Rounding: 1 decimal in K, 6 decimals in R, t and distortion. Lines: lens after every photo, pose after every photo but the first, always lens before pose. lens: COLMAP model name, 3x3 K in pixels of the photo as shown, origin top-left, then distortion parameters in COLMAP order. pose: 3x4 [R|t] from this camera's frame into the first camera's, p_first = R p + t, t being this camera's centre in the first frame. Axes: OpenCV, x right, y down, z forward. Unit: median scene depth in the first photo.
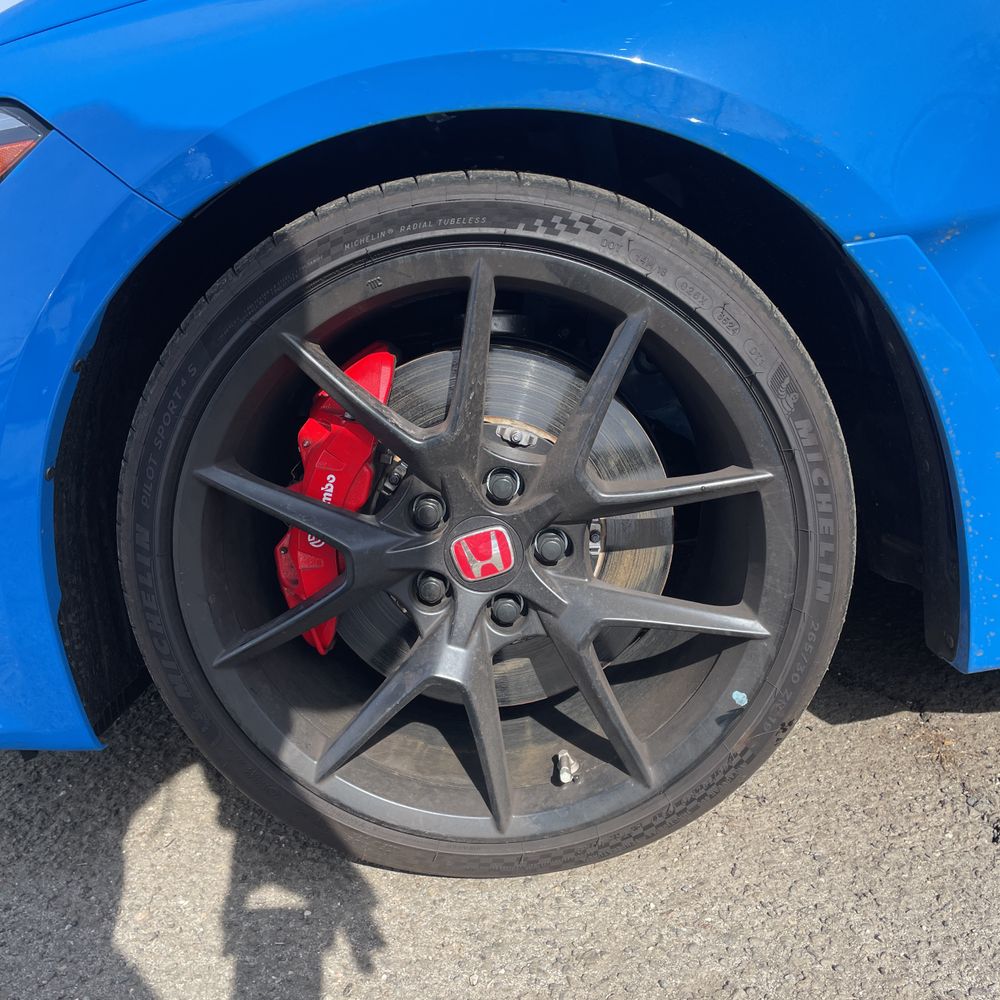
lens RADIAL K [[1006.4, 0, 496.5], [0, 1006.4, 500.8], [0, 0, 1]] dist [0.022671, 0.000000]
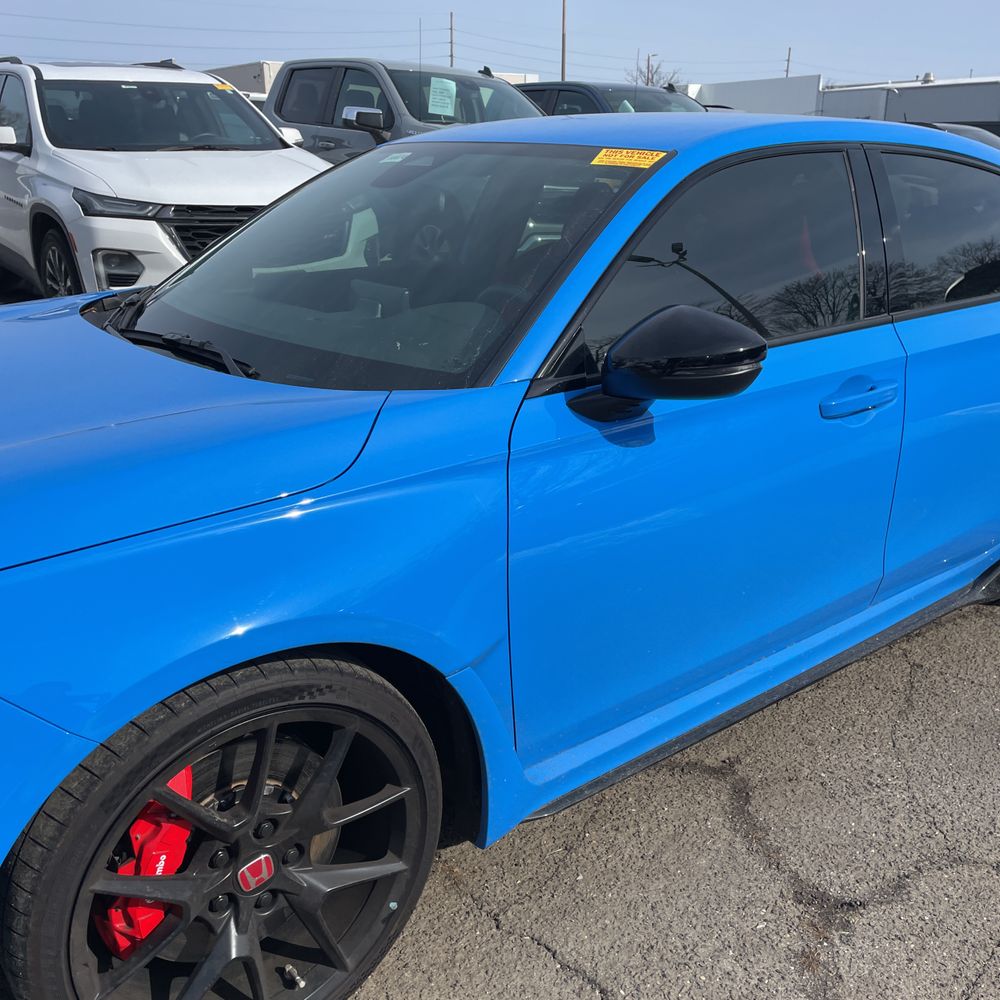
lens RADIAL K [[1006.4, 0, 503.0], [0, 1006.4, 499.6], [0, 0, 1]] dist [0.022671, 0.000000]
pose [[0.756038, -0.080397, 0.649571, -0.740879], [0.058133, 0.996753, 0.055706, -0.630331], [-0.651941, -0.004354, 0.758258, -0.507591]]
